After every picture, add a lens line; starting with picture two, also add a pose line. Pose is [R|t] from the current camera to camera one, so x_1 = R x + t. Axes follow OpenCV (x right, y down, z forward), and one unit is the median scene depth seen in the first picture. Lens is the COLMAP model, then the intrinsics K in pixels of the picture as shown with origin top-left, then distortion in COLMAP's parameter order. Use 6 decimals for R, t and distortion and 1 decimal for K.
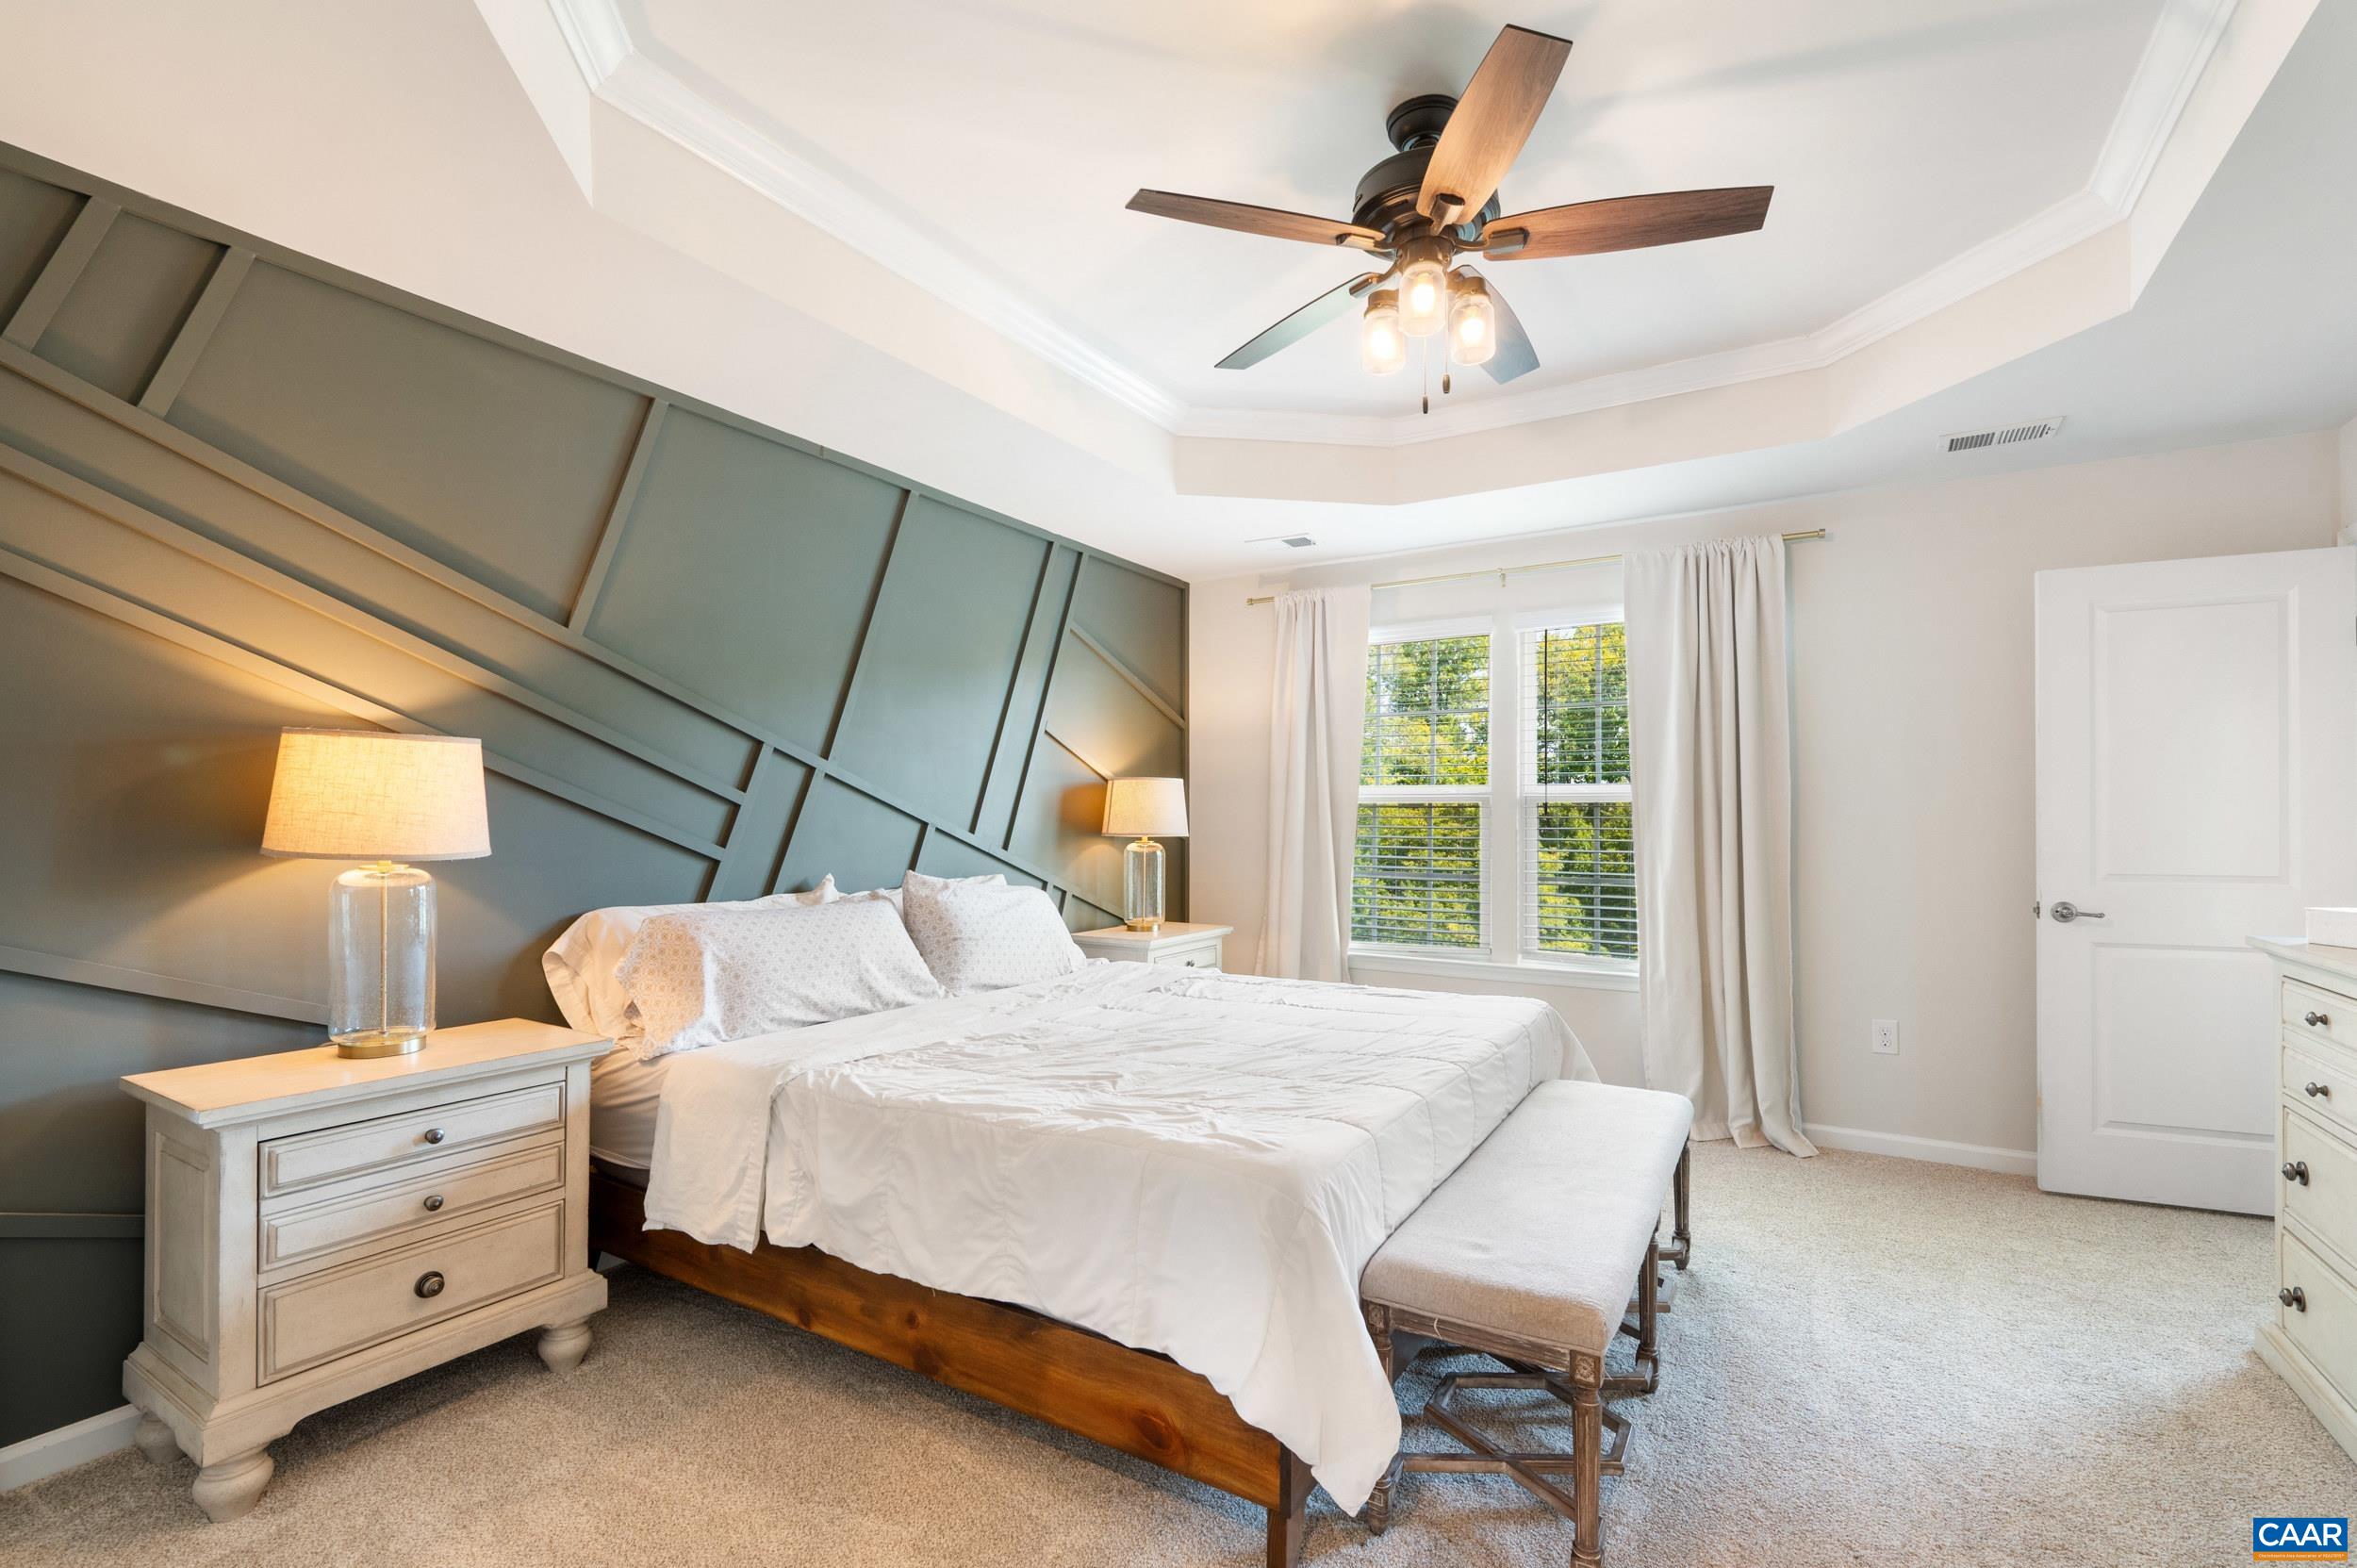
lens RADIAL K [[1064.7, 0, 1177.0], [0, 1064.7, 804.6], [0, 0, 1]] dist [0.002207, 0.000405]
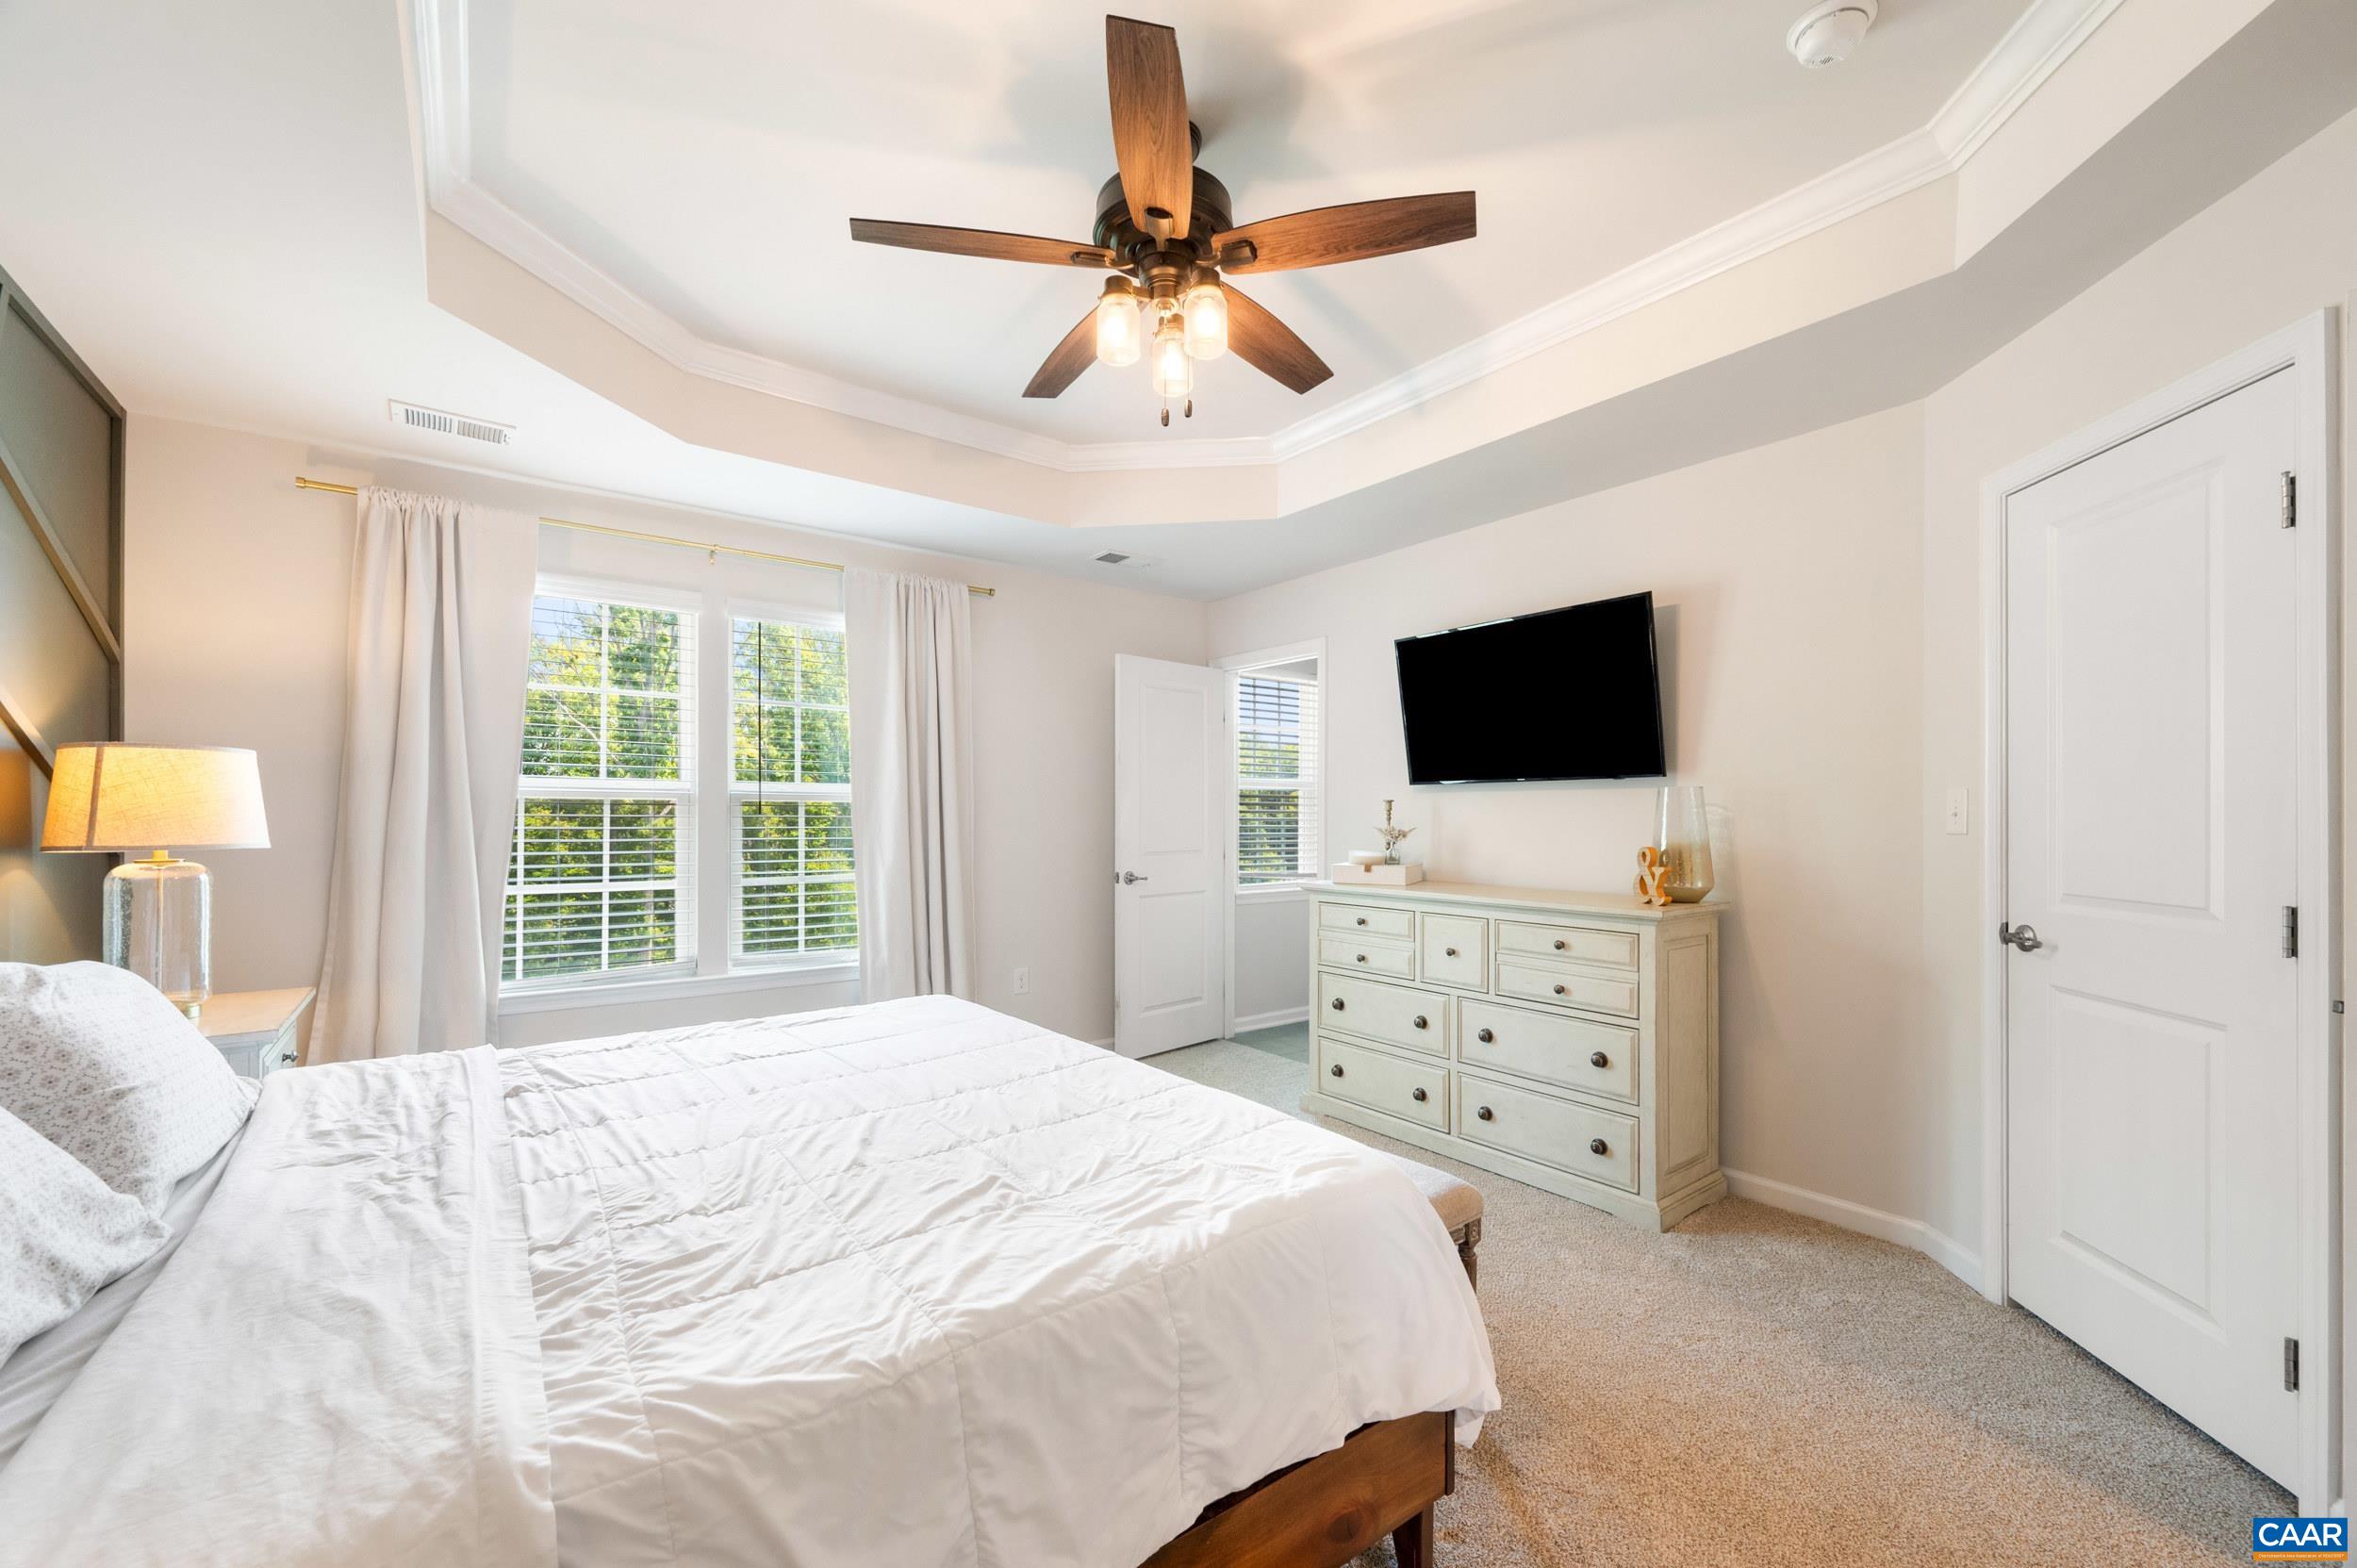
lens RADIAL K [[943.1, 0, 1189.8], [0, 943.1, 811.3], [0, 0, 1]] dist [0.002067, -0.000219]
pose [[0.365042, 0.002796, 0.930987, -0.347292], [-0.012942, 0.999914, 0.002072, 0.000732], [-0.930901, -0.012805, 0.365046, 0.368404]]
